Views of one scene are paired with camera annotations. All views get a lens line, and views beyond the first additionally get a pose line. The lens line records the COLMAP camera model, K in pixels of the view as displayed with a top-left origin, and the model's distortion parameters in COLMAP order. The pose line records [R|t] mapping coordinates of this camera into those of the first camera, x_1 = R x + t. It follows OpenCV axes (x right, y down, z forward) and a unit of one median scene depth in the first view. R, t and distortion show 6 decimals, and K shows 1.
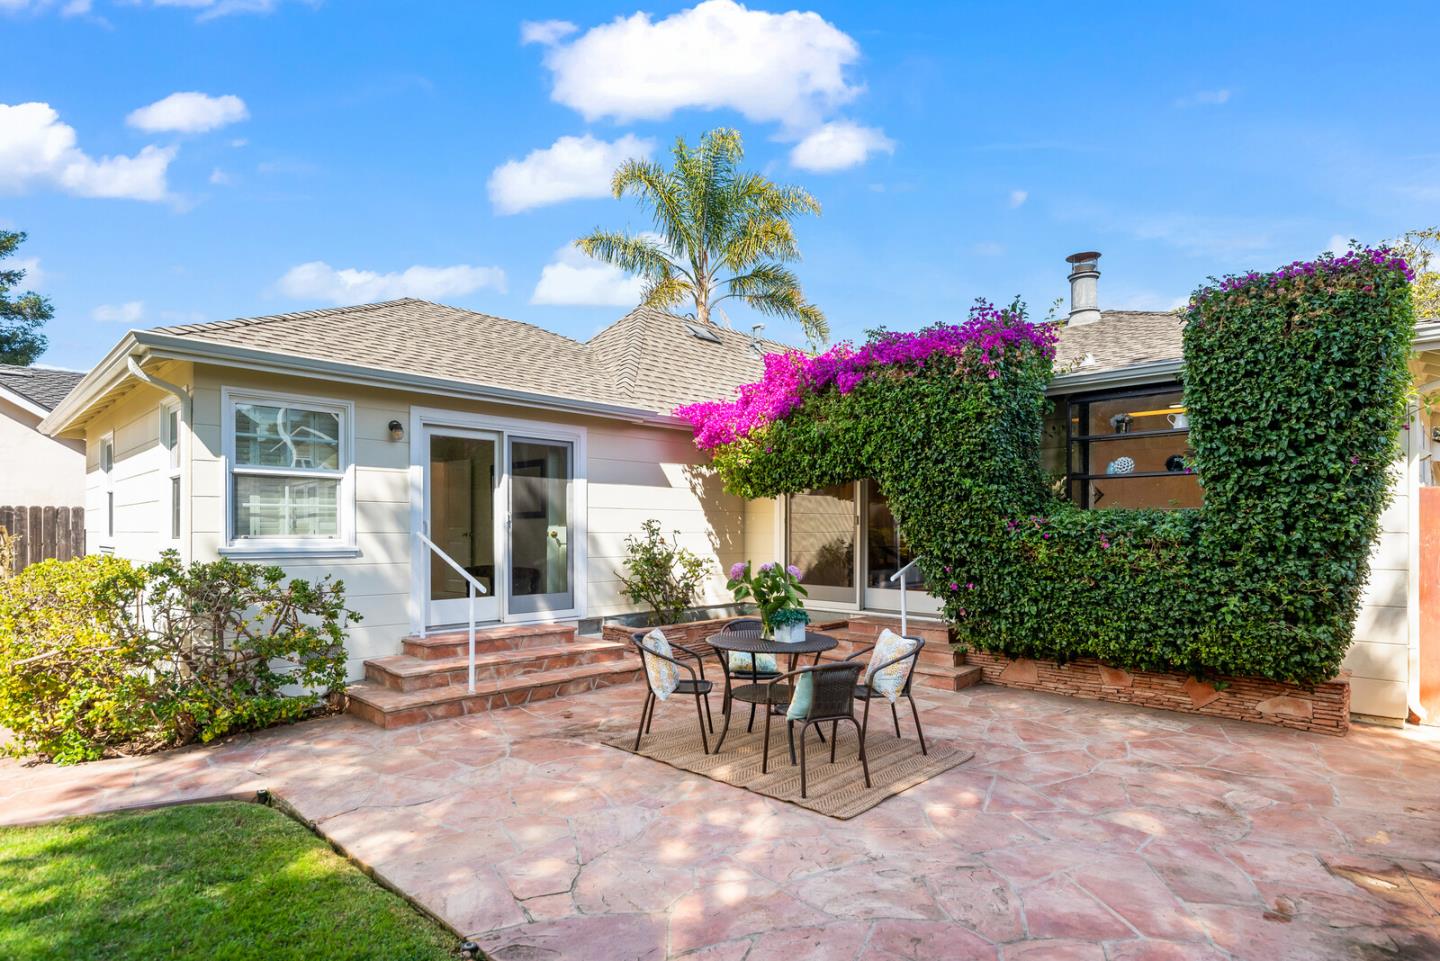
lens RADIAL K [[768.4, 0, 721.7], [0, 768.4, 534.0], [0, 0, 1]] dist [-0.001359, 0.000079]
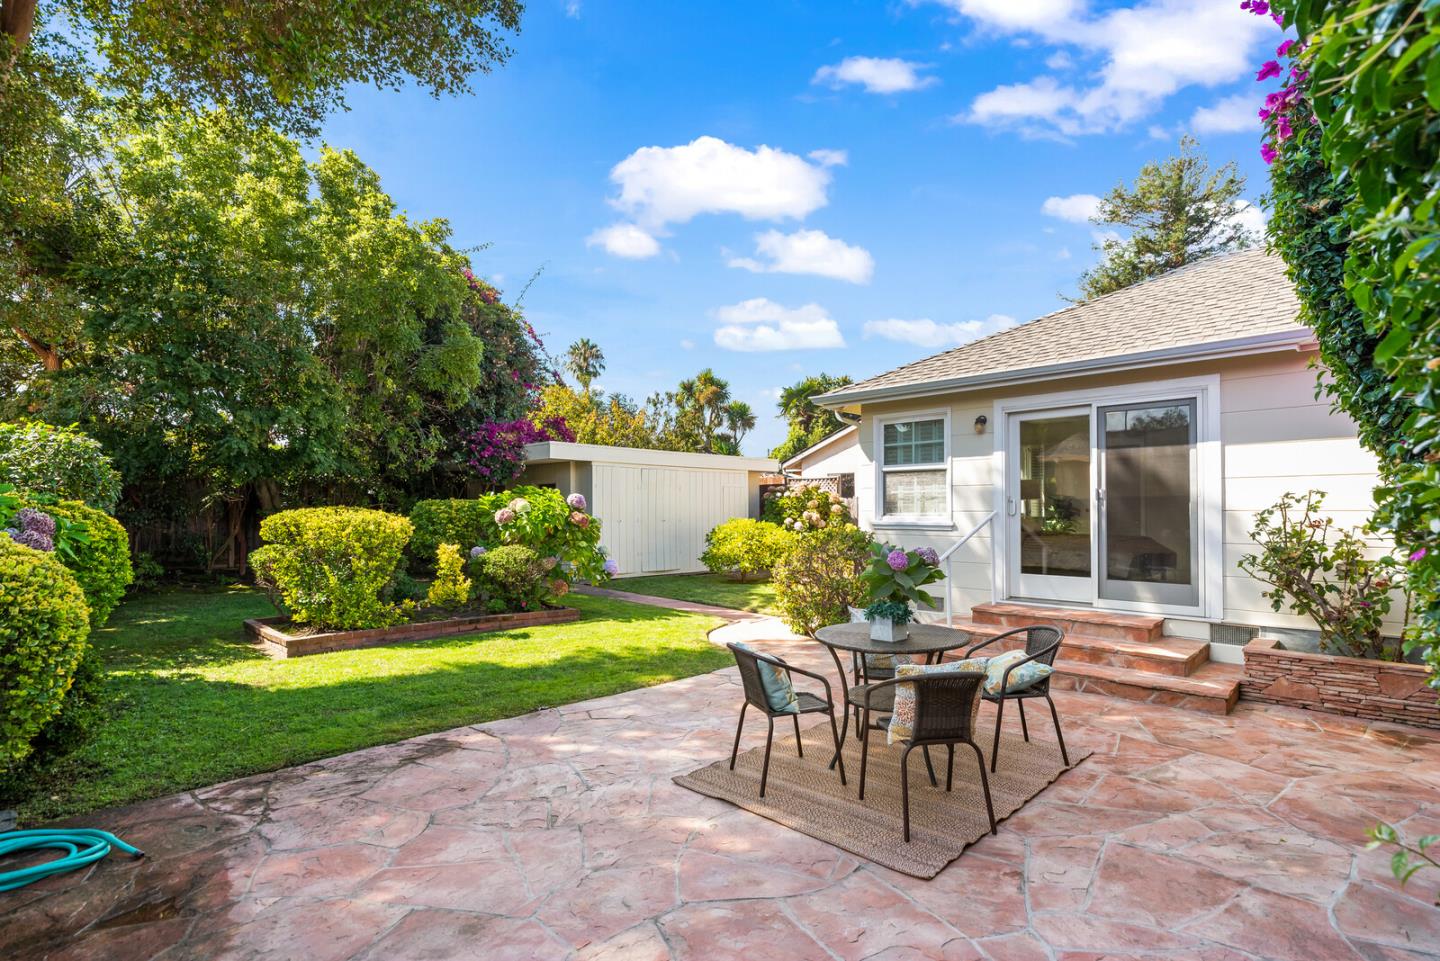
lens RADIAL K [[703.2, 0, 720.0], [0, 703.2, 480.5], [0, 0, 1]] dist [-0.003261, 0.000100]
pose [[-0.028190, -0.046572, -0.998517, 0.766007], [-0.002740, 0.998914, -0.046513, 0.003364], [0.999599, 0.001425, -0.028287, 0.732863]]
